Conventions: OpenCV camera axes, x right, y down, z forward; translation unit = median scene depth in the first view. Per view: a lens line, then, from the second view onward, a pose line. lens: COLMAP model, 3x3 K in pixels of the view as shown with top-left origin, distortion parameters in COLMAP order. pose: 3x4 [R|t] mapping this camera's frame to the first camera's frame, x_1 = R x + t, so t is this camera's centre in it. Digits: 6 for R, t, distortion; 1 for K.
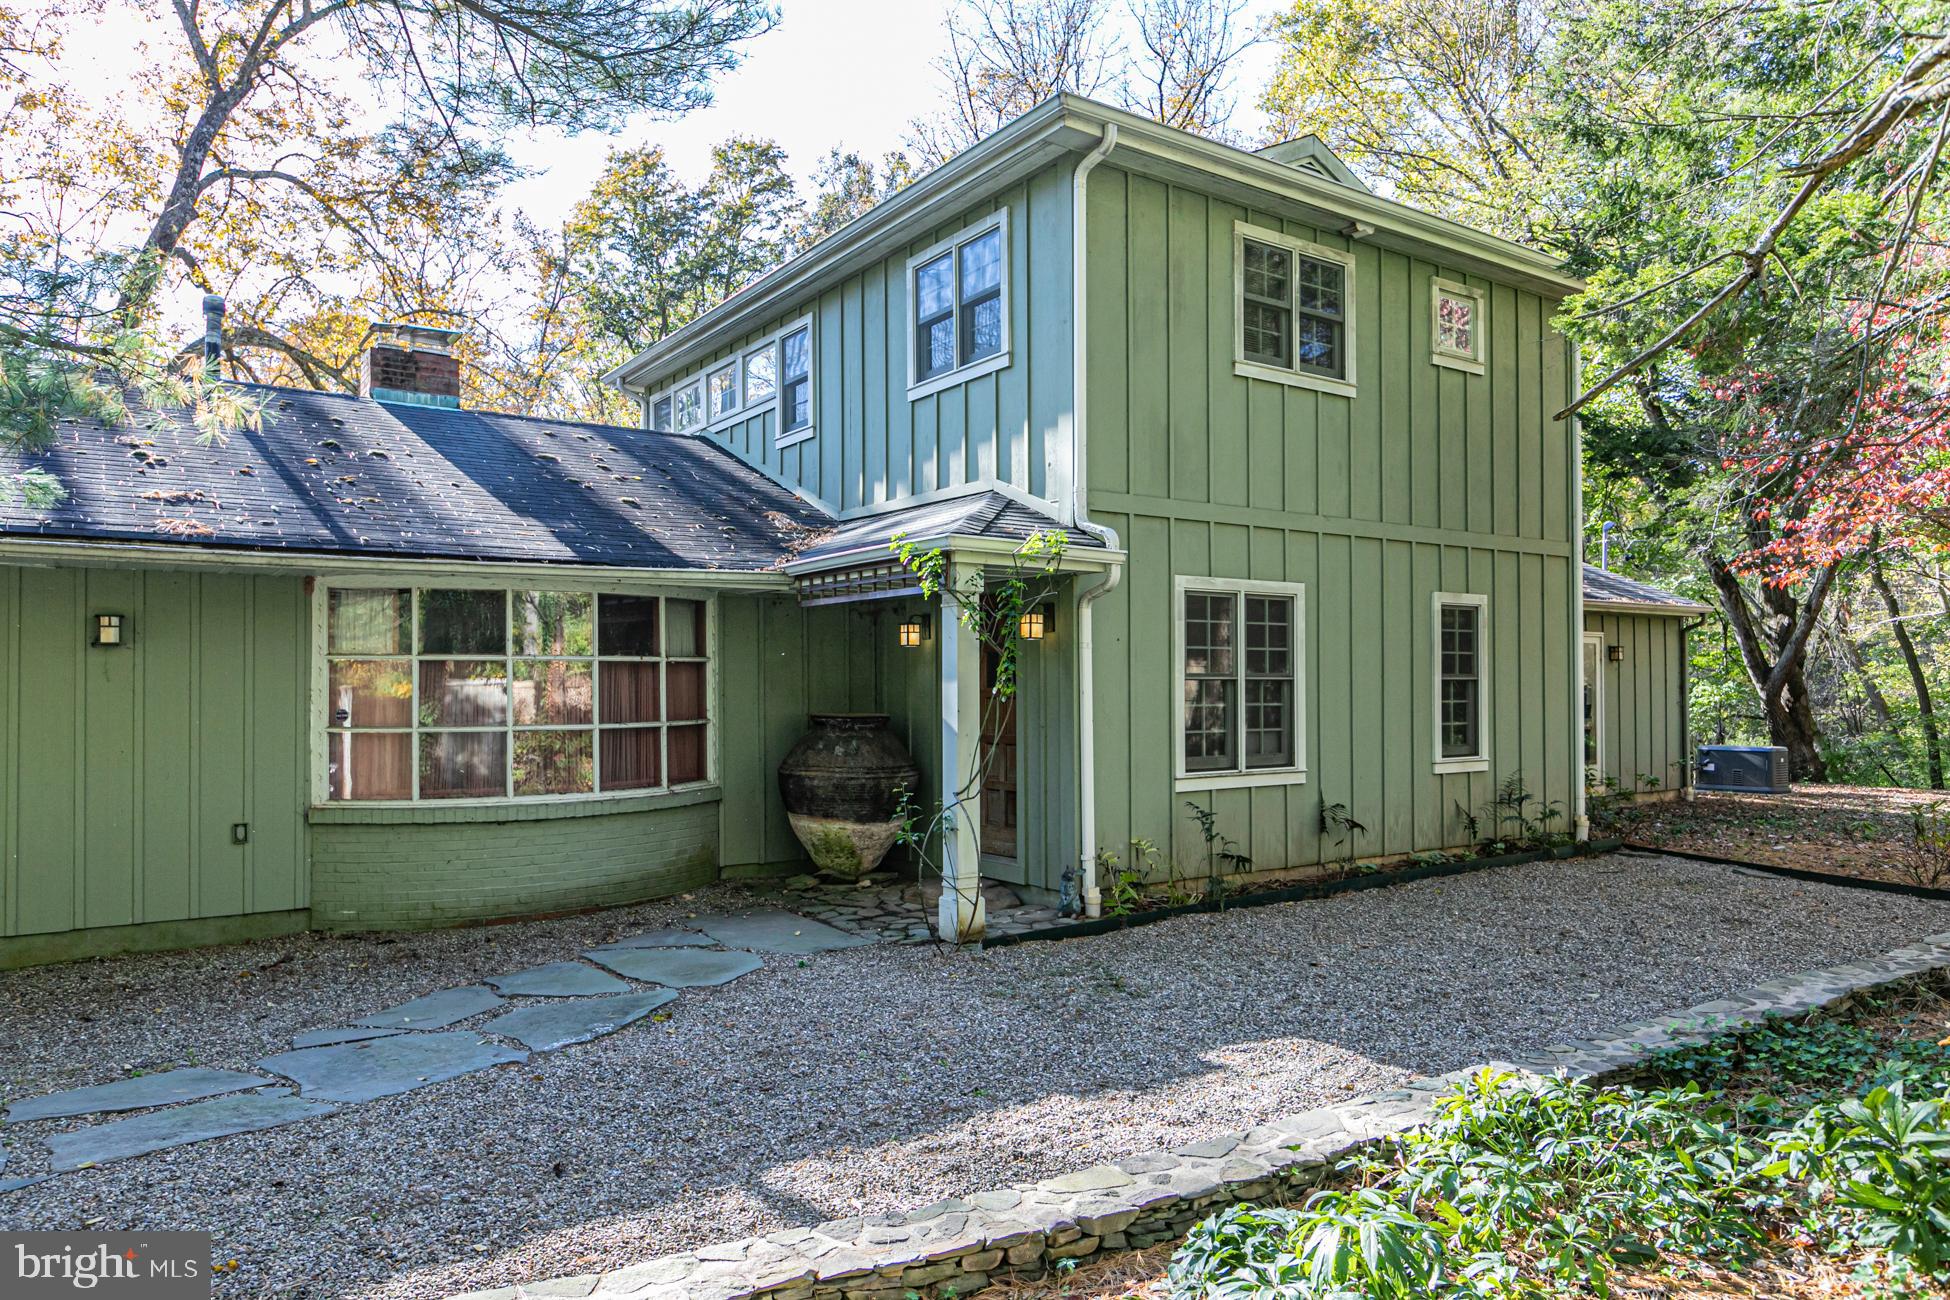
lens RADIAL K [[1256.2, 0, 975.0], [0, 1256.2, 650.0], [0, 0, 1]] dist [-0.002176, -0.000503]
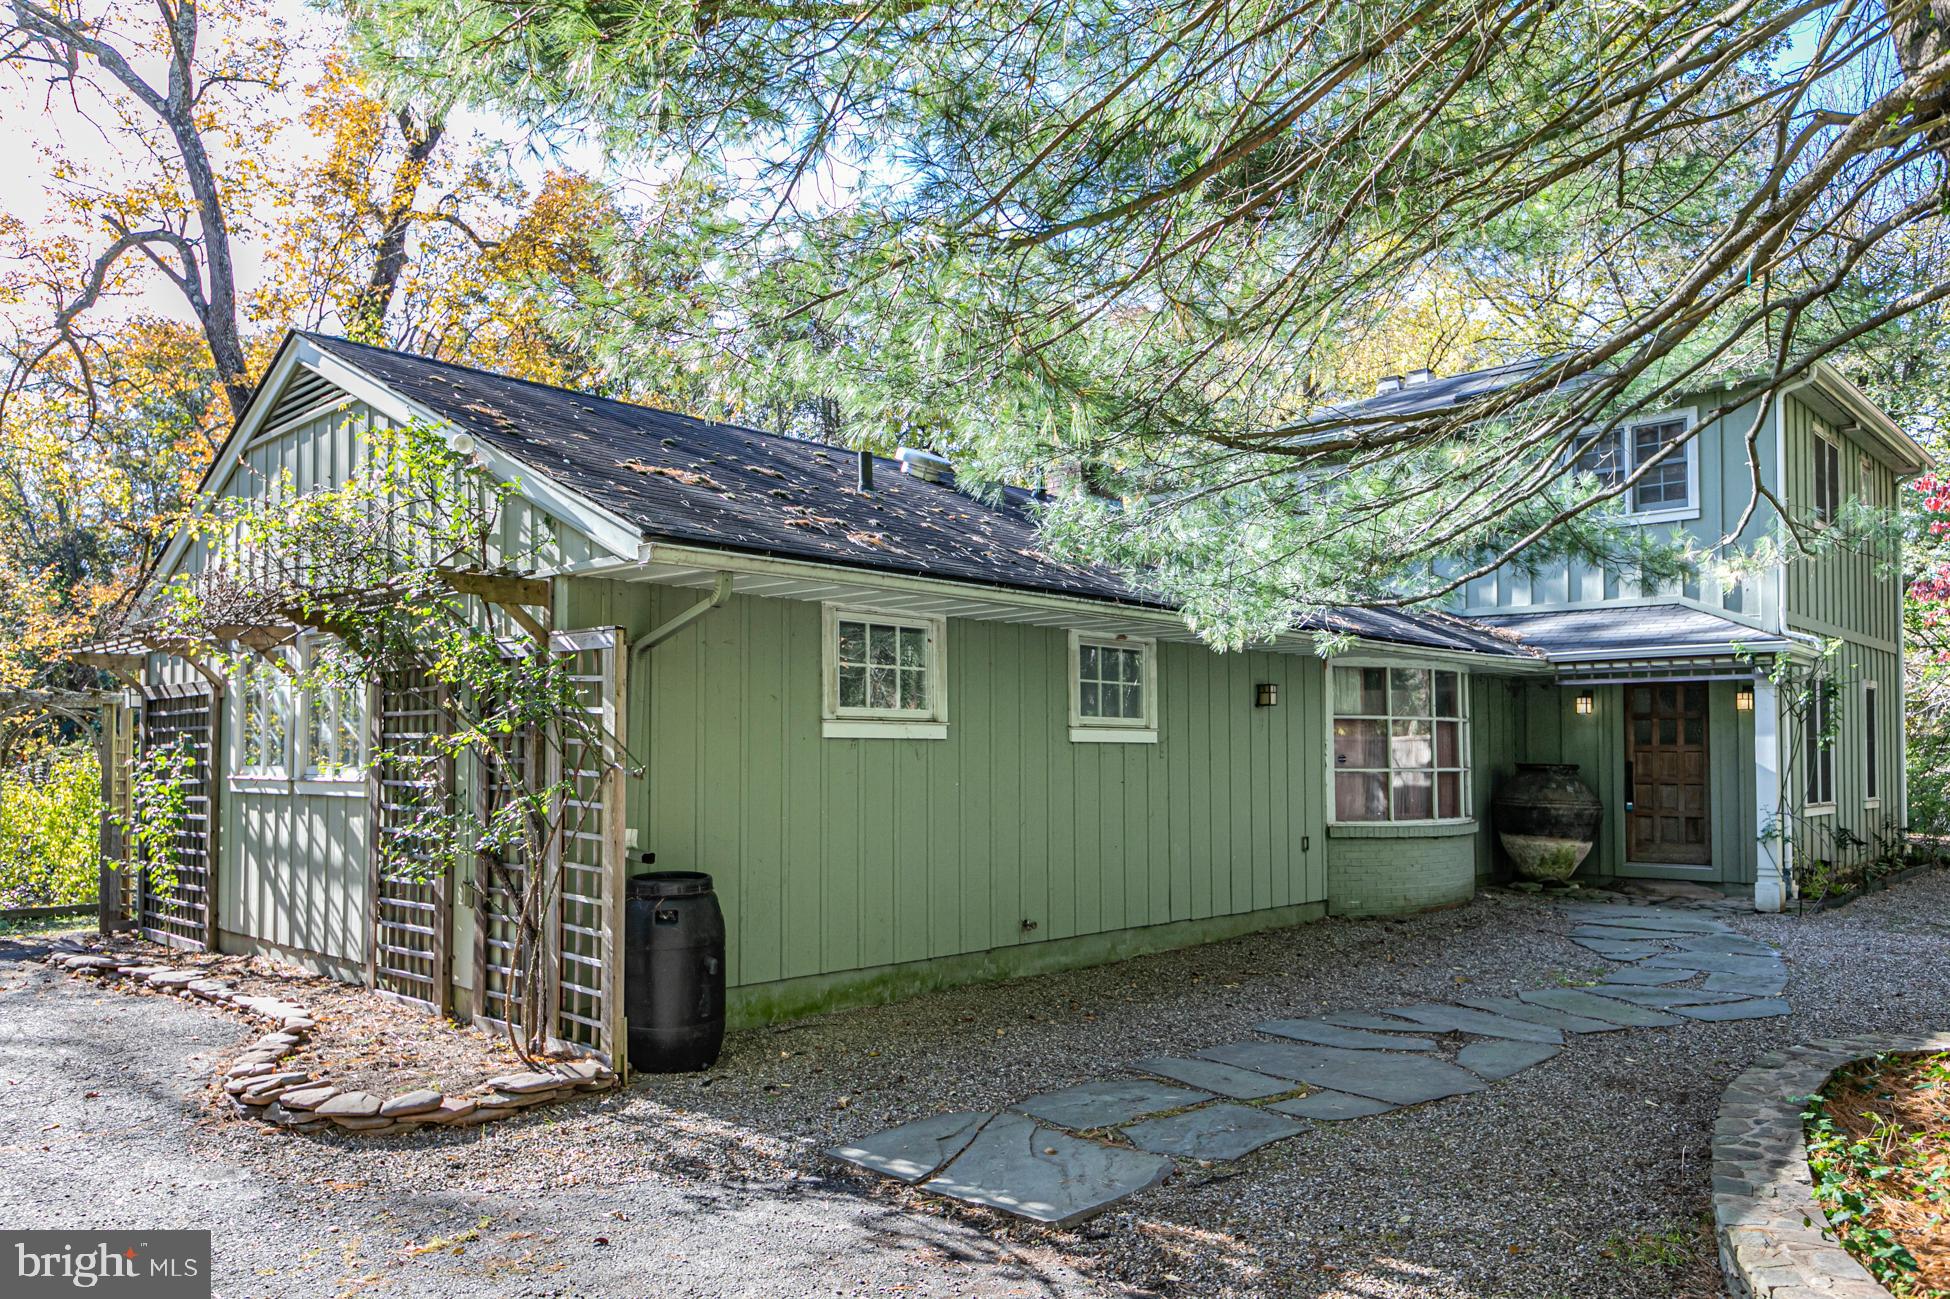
lens RADIAL K [[1336.1, 0, 975.0], [0, 1336.1, 649.5], [0, 0, 1]] dist [-0.000420, -0.000641]
pose [[0.978476, 0.025566, 0.204768, -1.185217], [-0.015578, 0.998616, -0.050242, 0.013561], [-0.205769, 0.045971, 0.977520, -0.338376]]
